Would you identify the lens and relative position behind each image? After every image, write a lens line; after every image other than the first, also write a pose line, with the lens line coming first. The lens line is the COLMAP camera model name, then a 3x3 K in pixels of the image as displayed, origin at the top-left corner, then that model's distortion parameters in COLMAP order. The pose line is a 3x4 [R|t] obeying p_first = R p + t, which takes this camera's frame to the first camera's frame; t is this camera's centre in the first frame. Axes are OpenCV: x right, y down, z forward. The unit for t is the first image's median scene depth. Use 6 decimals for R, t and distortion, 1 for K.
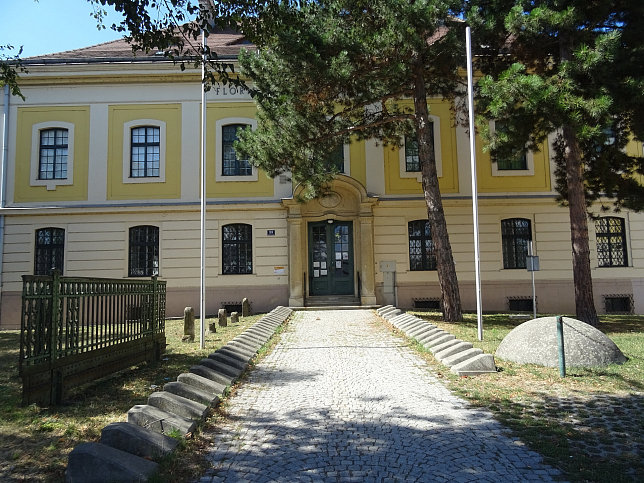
lens RADIAL K [[470.0, 0, 320.7], [0, 470.0, 237.9], [0, 0, 1]] dist [-0.018059, 0.002939]
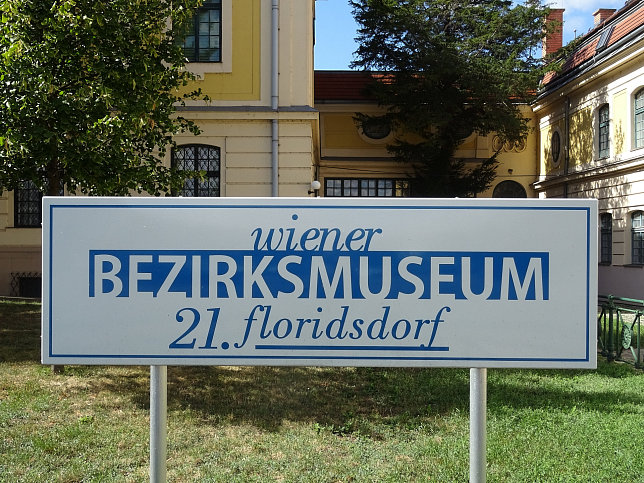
lens RADIAL K [[766.9, 0, 352.8], [0, 766.9, 250.0], [0, 0, 1]] dist [0.009460, 0.000000]
pose [[0.999806, 0.019662, -0.000602, 0.842515], [-0.019501, 0.994680, 0.101154, -0.013661], [0.002588, -0.101123, 0.994871, -0.007253]]
